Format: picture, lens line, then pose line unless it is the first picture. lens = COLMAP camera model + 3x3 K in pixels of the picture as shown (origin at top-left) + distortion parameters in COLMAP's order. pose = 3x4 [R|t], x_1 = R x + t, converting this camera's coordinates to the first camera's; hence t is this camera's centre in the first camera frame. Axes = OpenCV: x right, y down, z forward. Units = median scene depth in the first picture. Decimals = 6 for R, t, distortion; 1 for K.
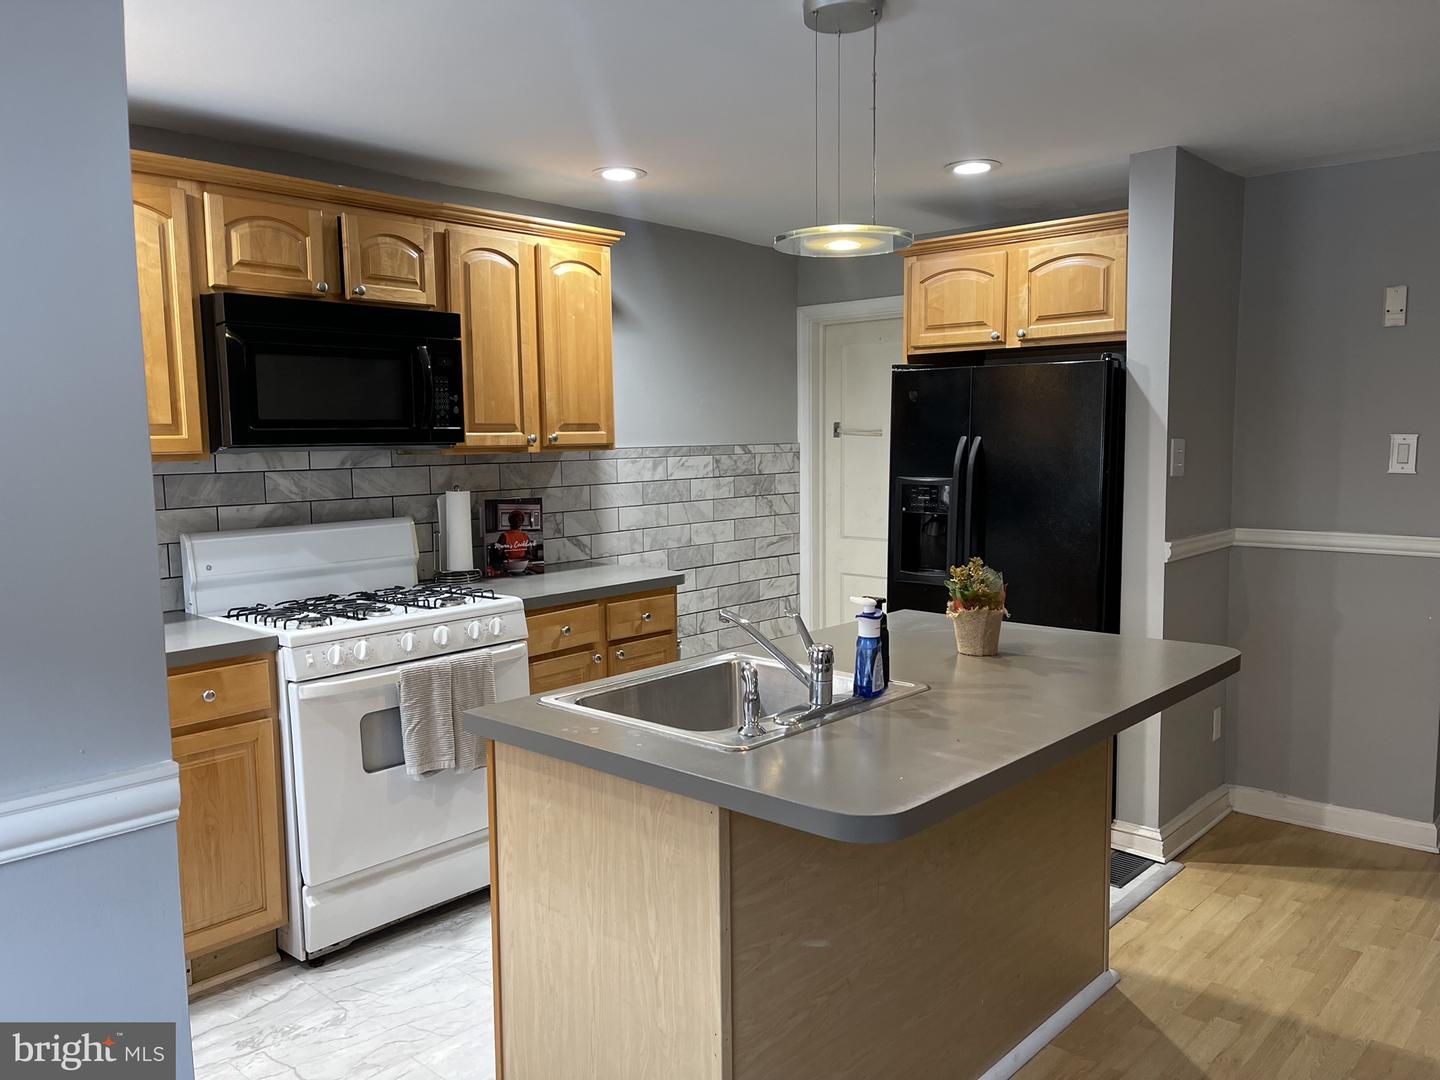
lens RADIAL K [[1072.0, 0, 720.3], [0, 1072.0, 545.5], [0, 0, 1]] dist [0.003019, -0.002844]
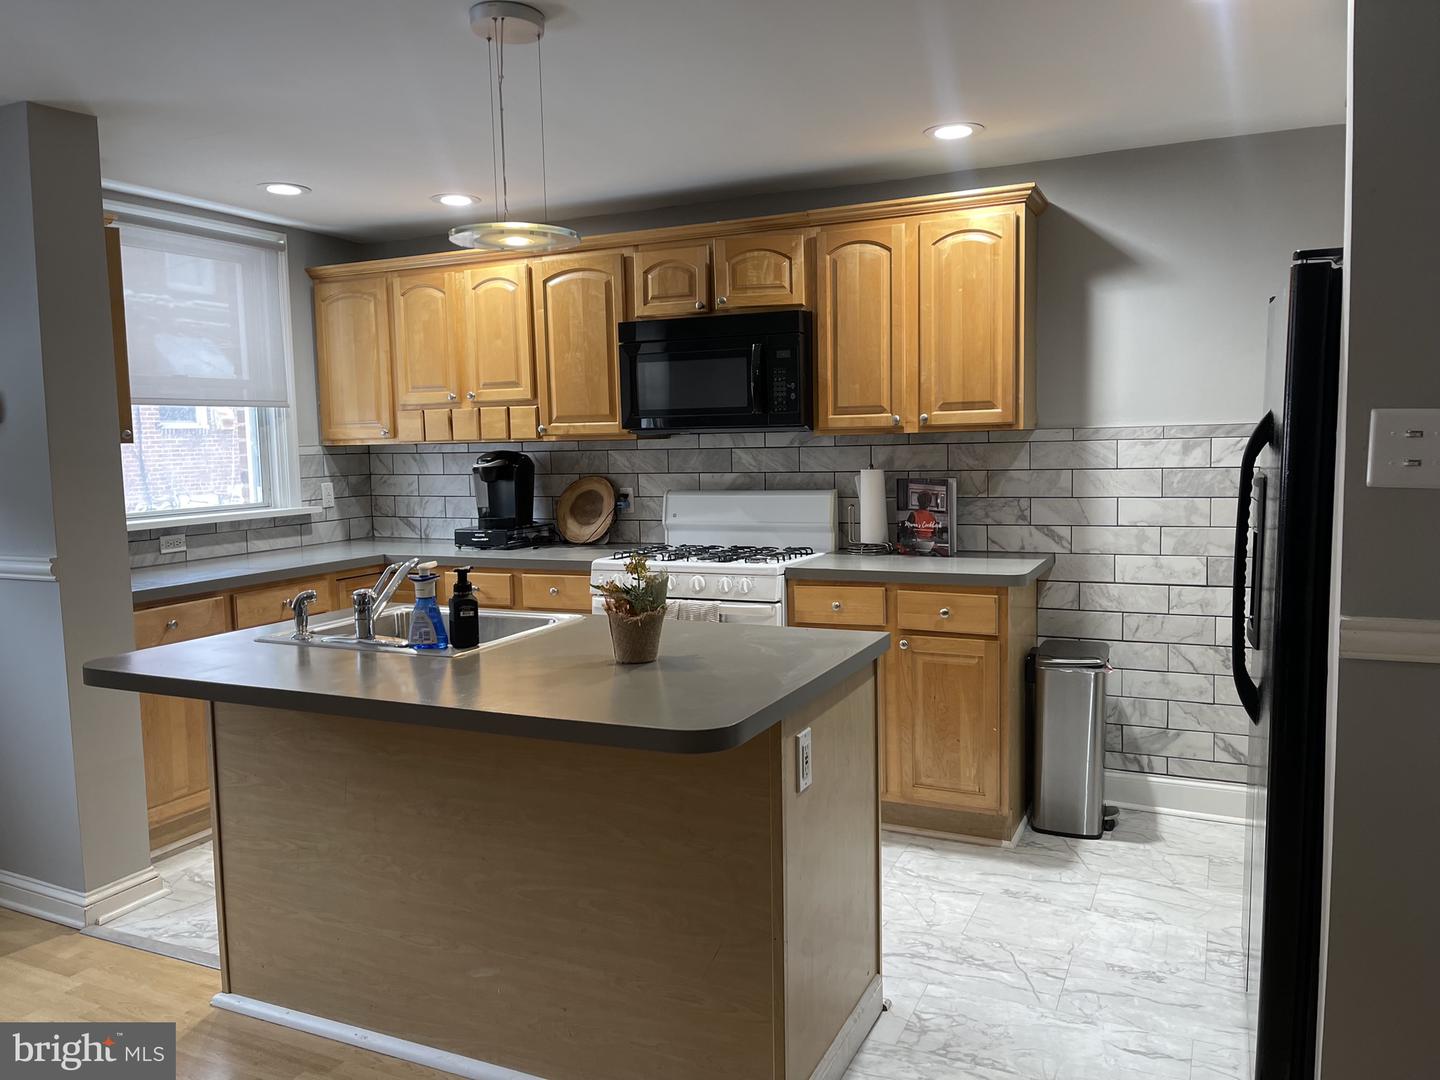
lens RADIAL K [[1072.0, 0, 720.3], [0, 1072.0, 545.5], [0, 0, 1]] dist [0.003019, -0.002844]
pose [[0.287602, 0.099653, -0.952552, 0.731144], [-0.079222, 0.993639, 0.080032, -0.047773], [0.954468, 0.052446, 0.293667, 0.532901]]
